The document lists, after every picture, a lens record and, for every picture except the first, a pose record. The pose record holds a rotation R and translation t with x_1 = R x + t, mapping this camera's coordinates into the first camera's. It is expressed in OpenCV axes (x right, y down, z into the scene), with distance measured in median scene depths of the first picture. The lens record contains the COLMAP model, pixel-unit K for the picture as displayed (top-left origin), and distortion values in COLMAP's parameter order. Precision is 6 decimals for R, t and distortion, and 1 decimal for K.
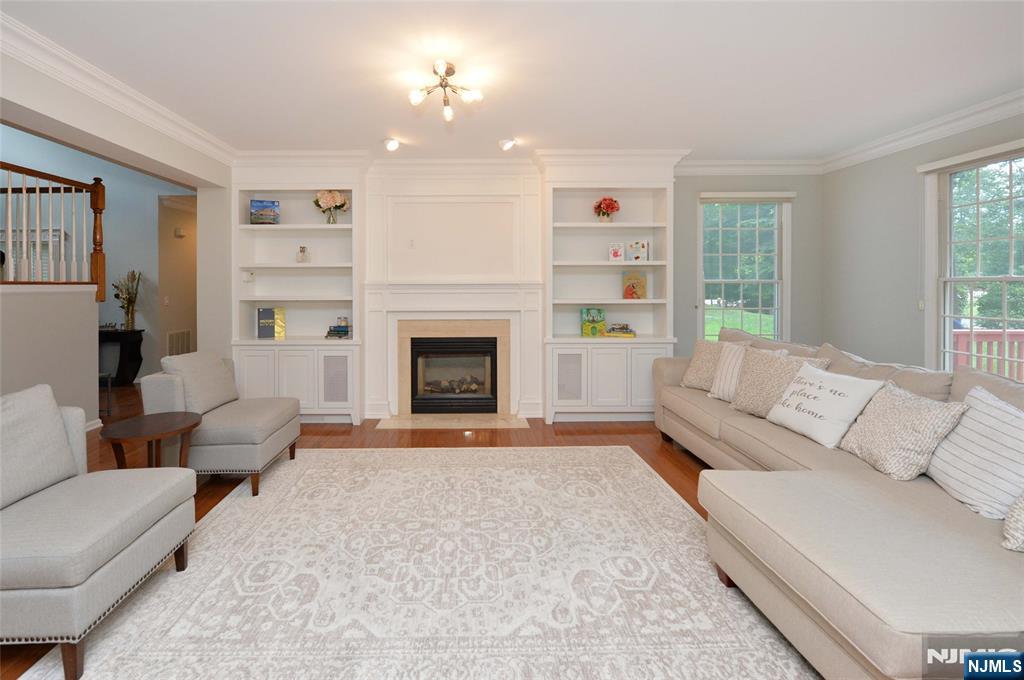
lens RADIAL K [[443.6, 0, 510.7], [0, 443.6, 286.7], [0, 0, 1]] dist [-0.002303, -0.000236]
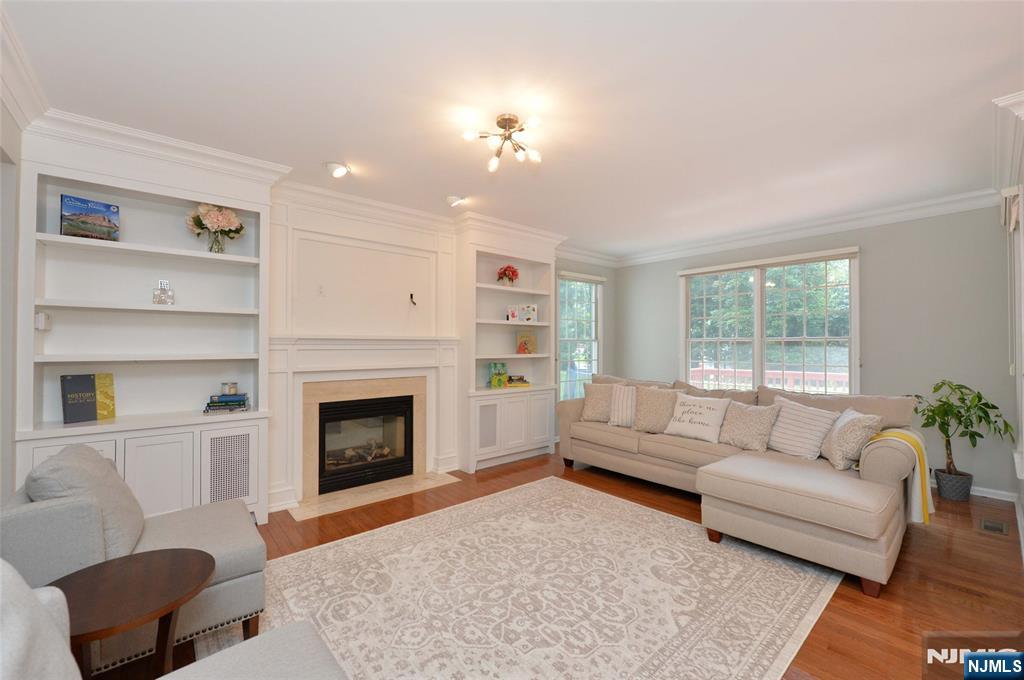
lens RADIAL K [[410.9, 0, 512.0], [0, 410.9, 340.0], [0, 0, 1]] dist [-0.002829, -0.000119]
pose [[0.768850, 0.011529, 0.639326, -0.468475], [-0.001807, 0.999873, -0.015857, 0.008684], [-0.639427, 0.011036, 0.768772, 0.186990]]
